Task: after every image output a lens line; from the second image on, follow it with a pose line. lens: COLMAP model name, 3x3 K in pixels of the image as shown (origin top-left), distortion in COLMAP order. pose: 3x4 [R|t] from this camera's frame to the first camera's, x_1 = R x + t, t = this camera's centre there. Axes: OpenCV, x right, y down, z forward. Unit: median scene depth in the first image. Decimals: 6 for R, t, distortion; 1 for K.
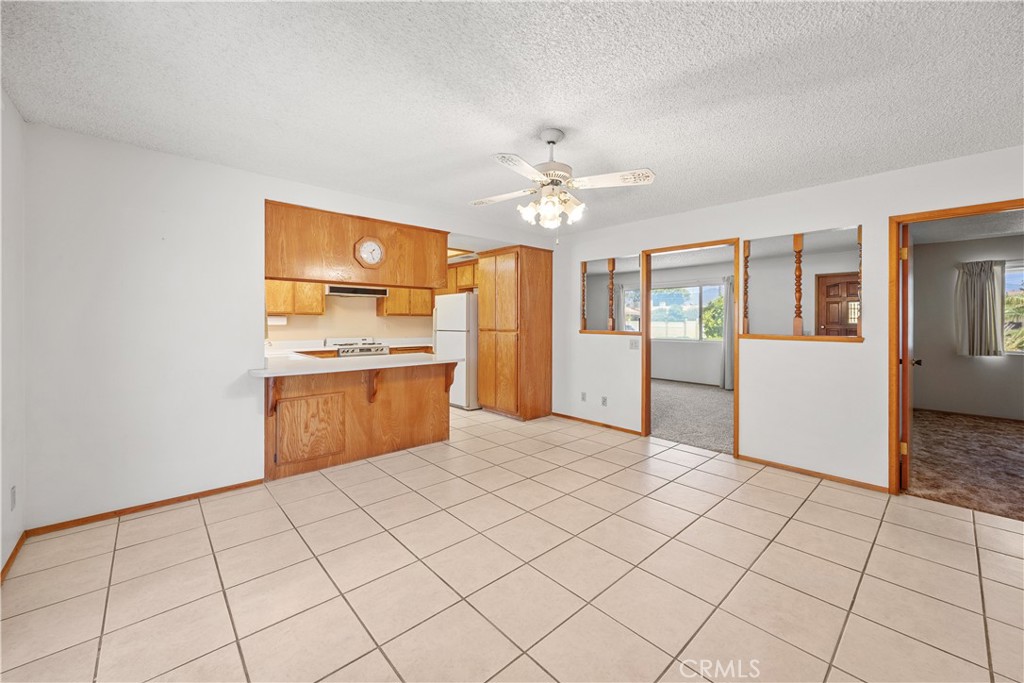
lens RADIAL K [[400.1, 0, 511.9], [0, 400.1, 320.1], [0, 0, 1]] dist [-0.002097, 0.000125]
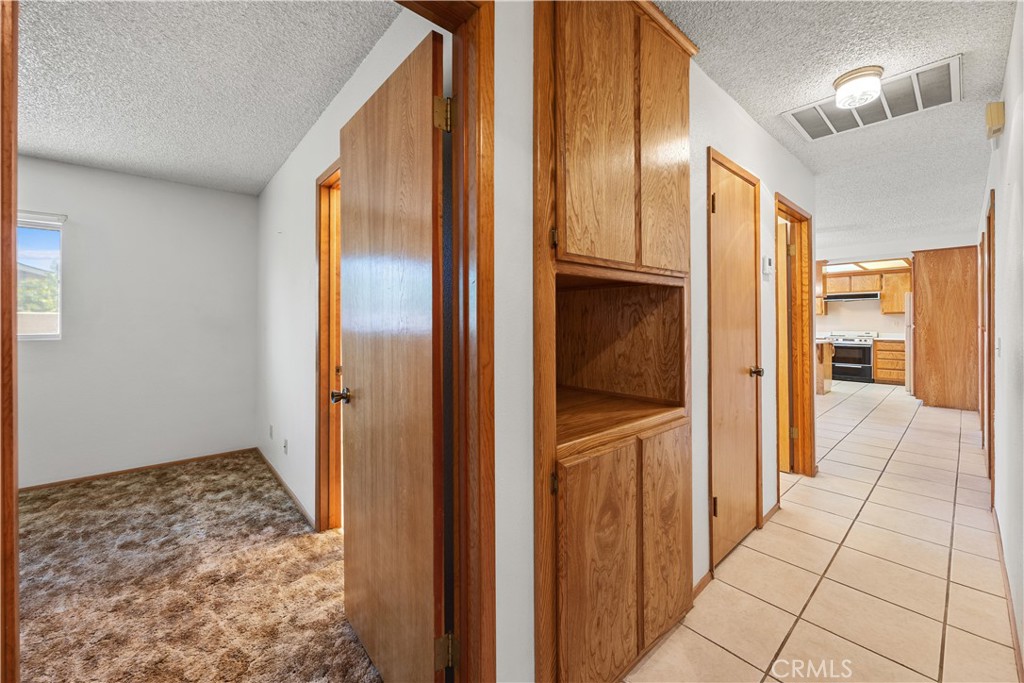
lens RADIAL K [[400.1, 0, 522.8], [0, 400.1, 319.5], [0, 0, 1]] dist [-0.002097, 0.000125]
pose [[0.005377, -0.008343, -0.999951, 1.599990], [0.001887, 0.999964, -0.008333, 0.022944], [0.999984, -0.001842, 0.005393, -0.190317]]
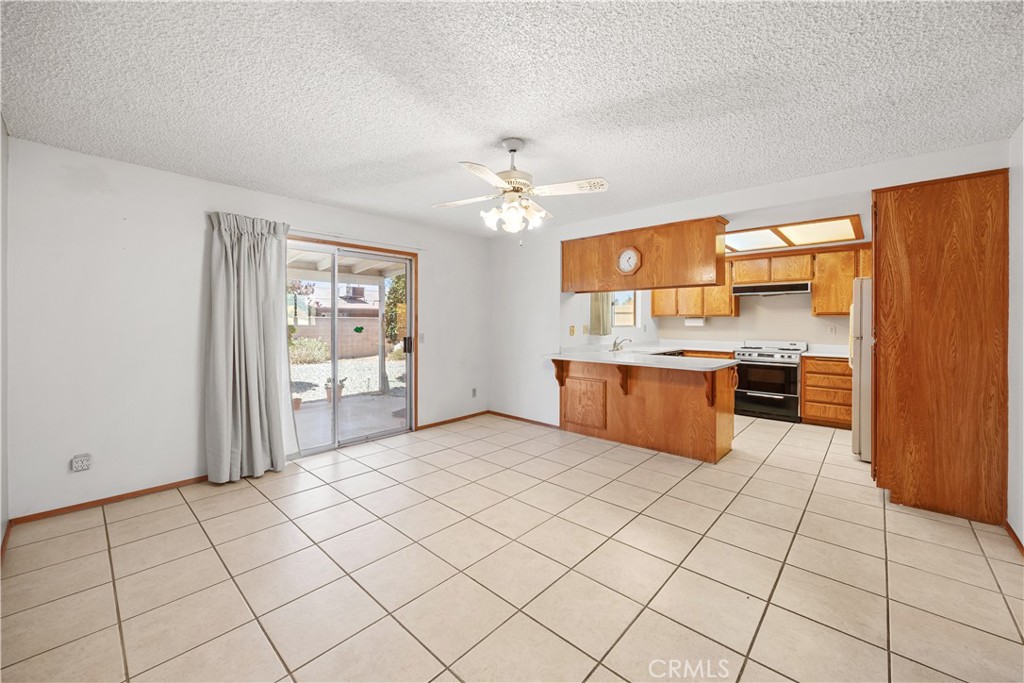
lens RADIAL K [[400.1, 0, 517.7], [0, 400.1, 321.7], [0, 0, 1]] dist [-0.002097, 0.000125]
pose [[0.103250, -0.000577, -0.994655, 0.736480], [0.001117, 0.999999, -0.000465, 0.001066], [0.994655, -0.001063, 0.103251, 0.586945]]
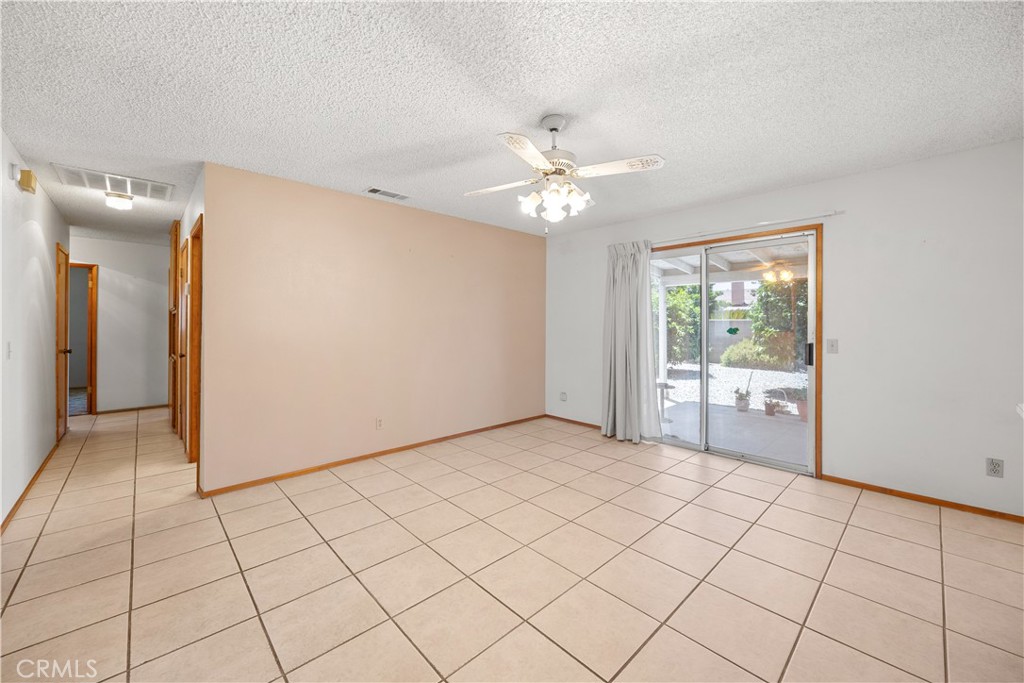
lens RADIAL K [[400.1, 0, 517.9], [0, 400.1, 324.0], [0, 0, 1]] dist [-0.002097, 0.000125]
pose [[-0.999498, -0.004747, -0.031315, 0.136693], [-0.004556, 0.999971, -0.006166, 0.013423], [0.031343, -0.006021, -0.999491, 1.256732]]
